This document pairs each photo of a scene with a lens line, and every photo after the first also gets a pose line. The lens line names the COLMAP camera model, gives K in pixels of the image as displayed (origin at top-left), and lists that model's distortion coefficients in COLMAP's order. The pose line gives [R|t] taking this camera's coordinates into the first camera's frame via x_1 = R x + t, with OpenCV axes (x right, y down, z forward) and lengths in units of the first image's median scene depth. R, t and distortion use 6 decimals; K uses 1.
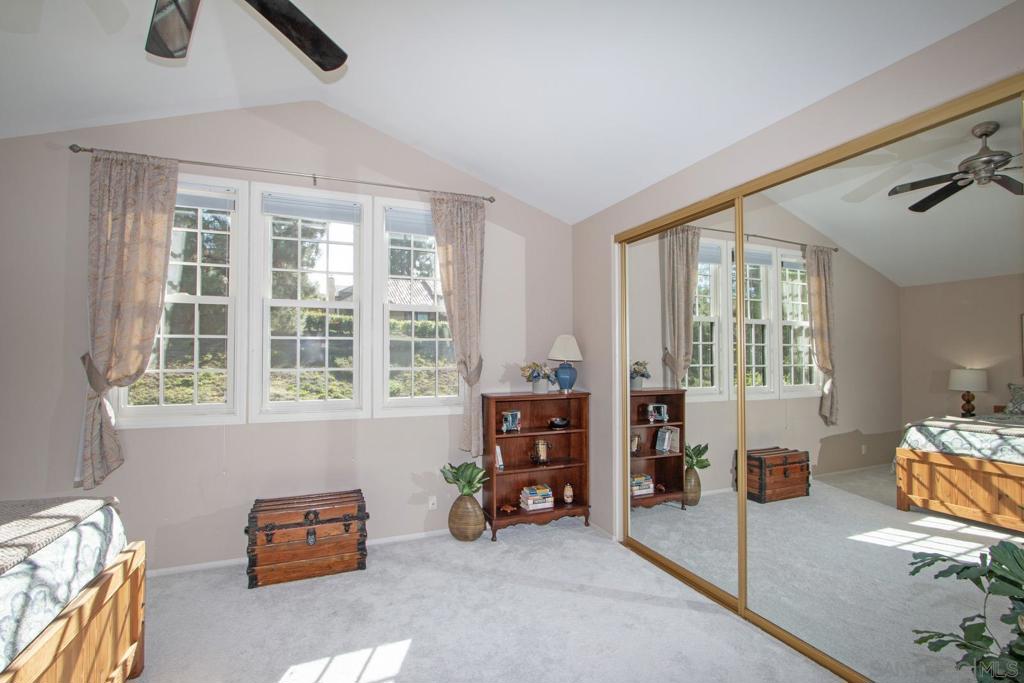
lens RADIAL K [[473.3, 0, 501.8], [0, 473.3, 342.0], [0, 0, 1]] dist [-0.017024, 0.000647]
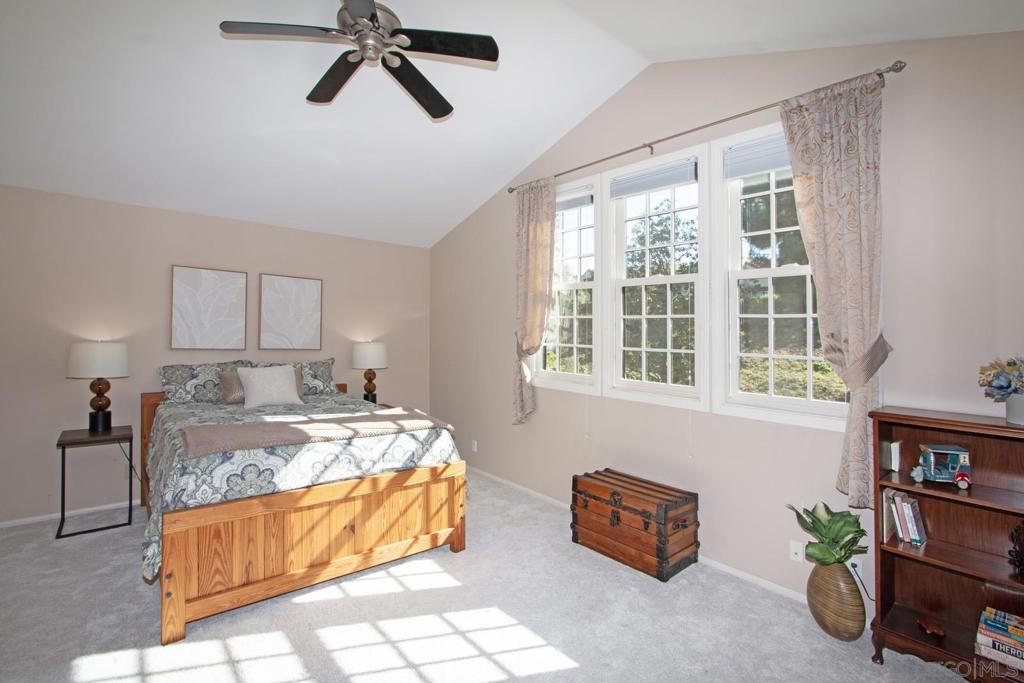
lens RADIAL K [[473.3, 0, 498.8], [0, 473.3, 321.5], [0, 0, 1]] dist [-0.017024, 0.000647]
pose [[0.314834, -0.006519, -0.949124, 0.432879], [0.006643, 0.999967, -0.004664, 0.004488], [0.949124, -0.004837, 0.314867, 0.437899]]
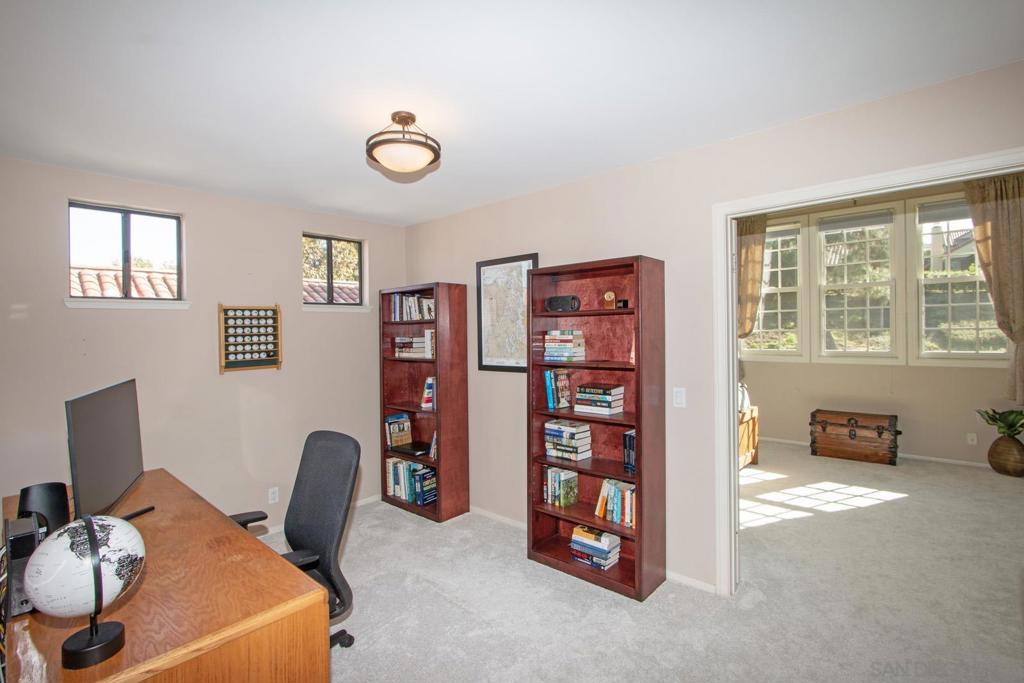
lens RADIAL K [[473.3, 0, 499.1], [0, 473.3, 338.8], [0, 0, 1]] dist [-0.017024, 0.000647]
pose [[0.431104, 0.004012, -0.902294, 0.476073], [0.044767, 0.998663, 0.025830, -0.000853], [0.901191, -0.051528, 0.430348, -0.693040]]
